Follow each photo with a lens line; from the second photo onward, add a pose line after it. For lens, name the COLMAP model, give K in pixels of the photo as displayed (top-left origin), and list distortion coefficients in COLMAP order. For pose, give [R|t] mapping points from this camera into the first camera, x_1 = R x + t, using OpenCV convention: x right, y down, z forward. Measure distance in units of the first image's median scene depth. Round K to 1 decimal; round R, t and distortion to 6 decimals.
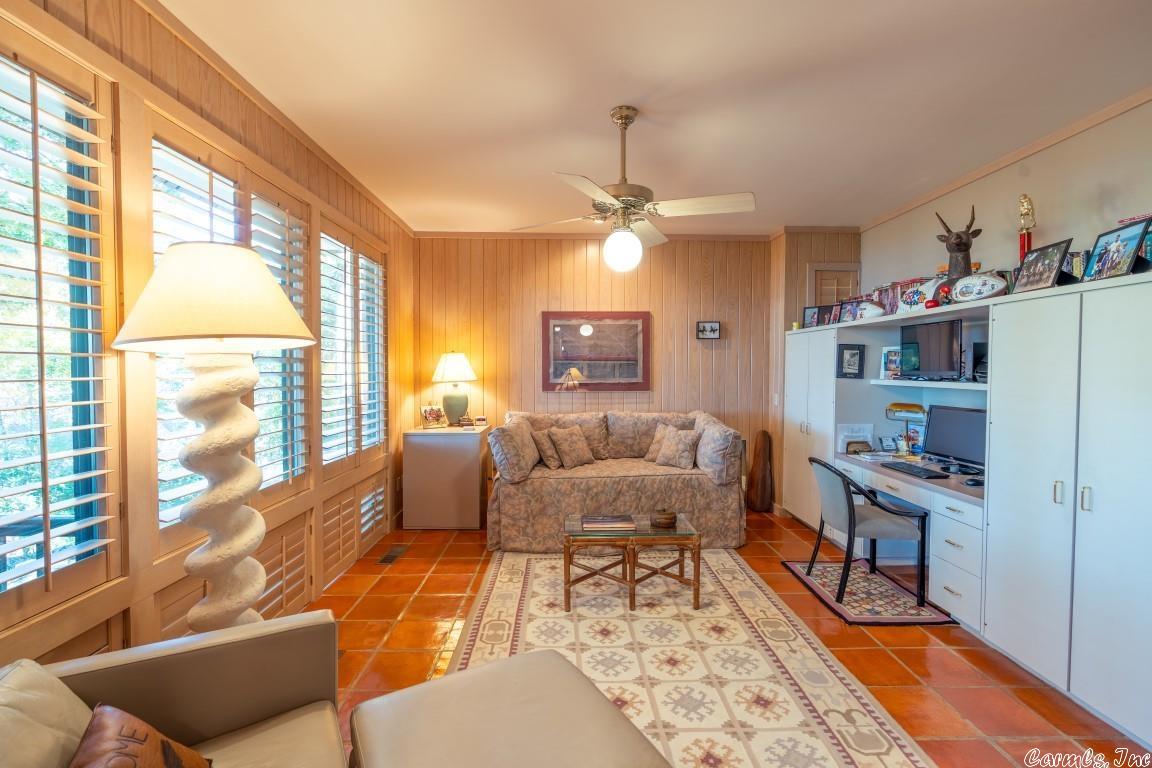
lens RADIAL K [[517.5, 0, 568.7], [0, 517.5, 382.0], [0, 0, 1]] dist [-0.007595, 0.002595]
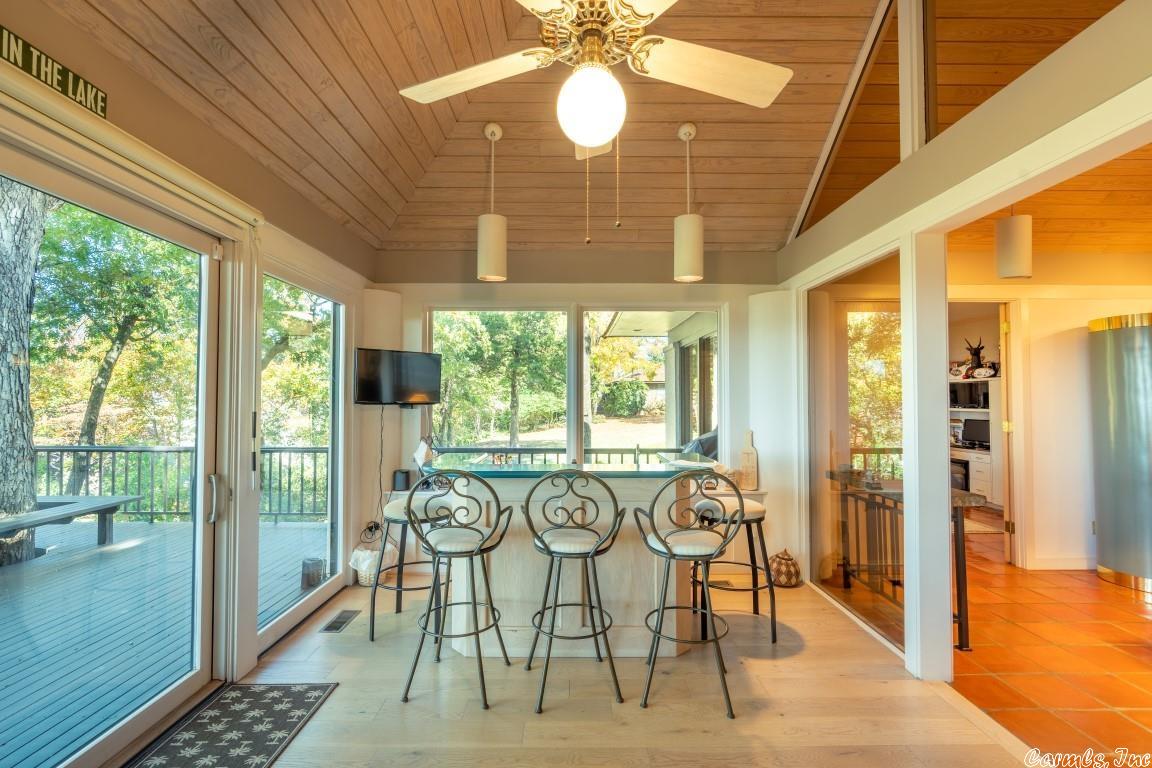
lens RADIAL K [[517.5, 0, 570.9], [0, 517.5, 384.5], [0, 0, 1]] dist [-0.007595, 0.002595]
pose [[0.999940, -0.006137, -0.009111, -1.127361], [0.005673, 0.998727, -0.050121, -0.003900], [0.009407, 0.050067, 0.998702, -1.436829]]
